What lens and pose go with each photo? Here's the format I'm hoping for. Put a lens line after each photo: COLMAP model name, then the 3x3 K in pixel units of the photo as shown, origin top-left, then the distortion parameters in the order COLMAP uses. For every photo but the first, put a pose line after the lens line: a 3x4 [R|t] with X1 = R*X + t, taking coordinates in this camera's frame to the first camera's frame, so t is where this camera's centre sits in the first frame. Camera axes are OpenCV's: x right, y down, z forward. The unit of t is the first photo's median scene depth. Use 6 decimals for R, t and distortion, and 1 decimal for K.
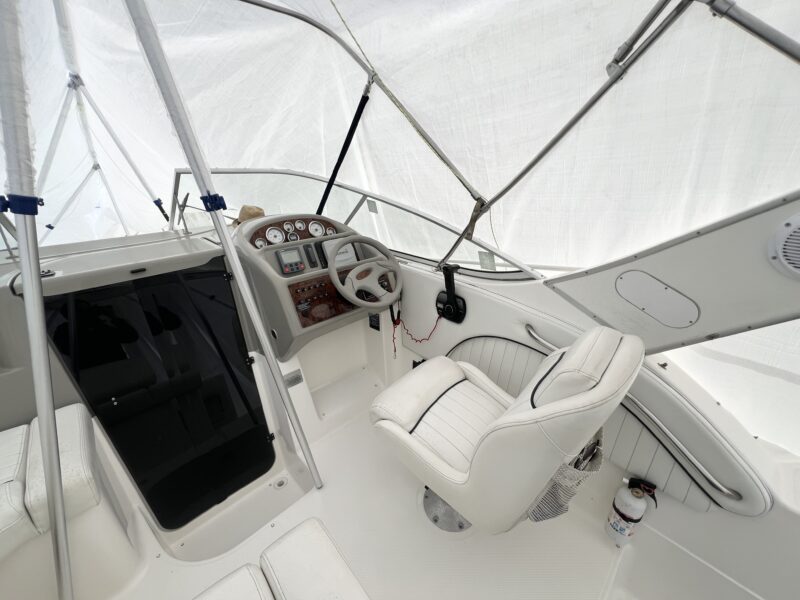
lens RADIAL K [[317.9, 0, 397.7], [0, 317.9, 298.2], [0, 0, 1]] dist [-0.000997, -0.000033]
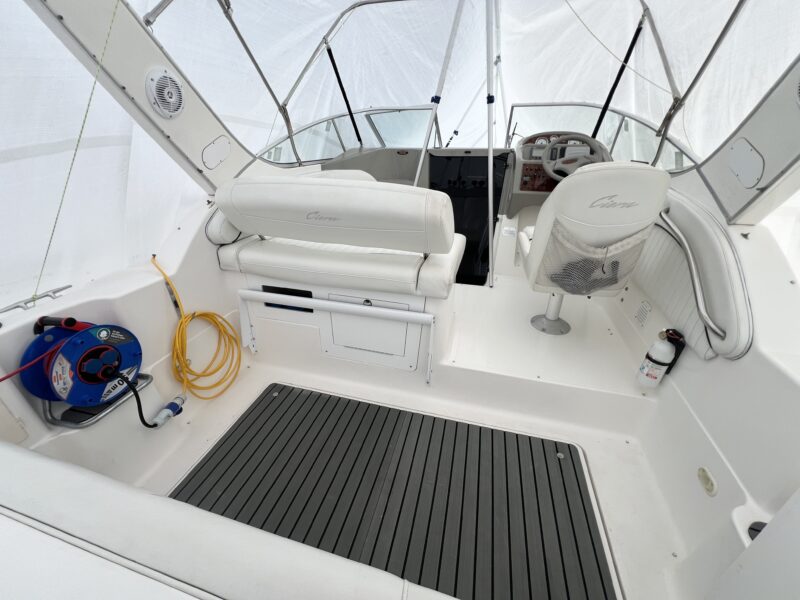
lens RADIAL K [[317.9, 0, 397.7], [0, 317.9, 298.2], [0, 0, 1]] dist [-0.000997, -0.000033]
pose [[0.508942, 0.396809, -0.763885, 0.690297], [-0.349010, 0.906322, 0.238270, 0.340445], [0.786874, 0.145338, 0.599756, -0.341019]]
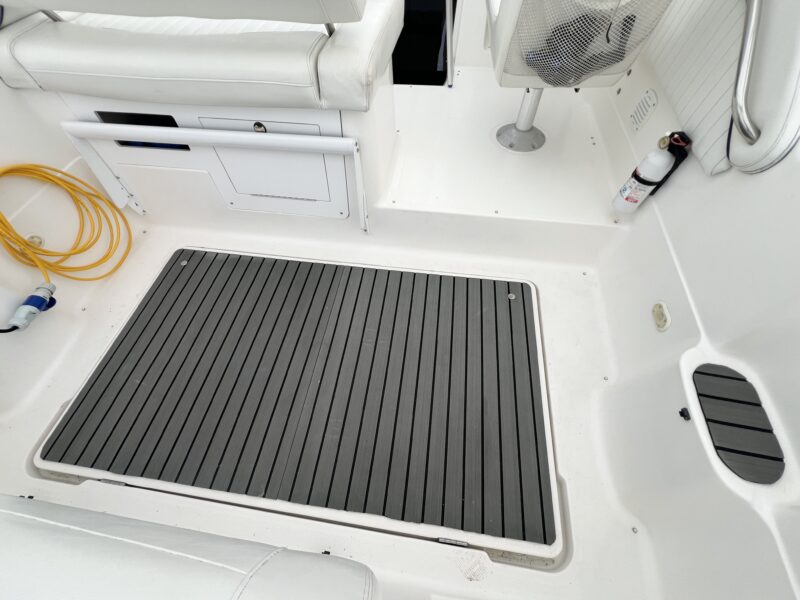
lens RADIAL K [[317.9, 0, 397.7], [0, 317.9, 298.2], [0, 0, 1]] dist [-0.000997, -0.000033]
pose [[0.612171, 0.661869, -0.432639, 0.600150], [-0.301056, 0.701026, 0.646473, 0.353225], [0.731172, -0.265504, 0.628407, -0.126505]]
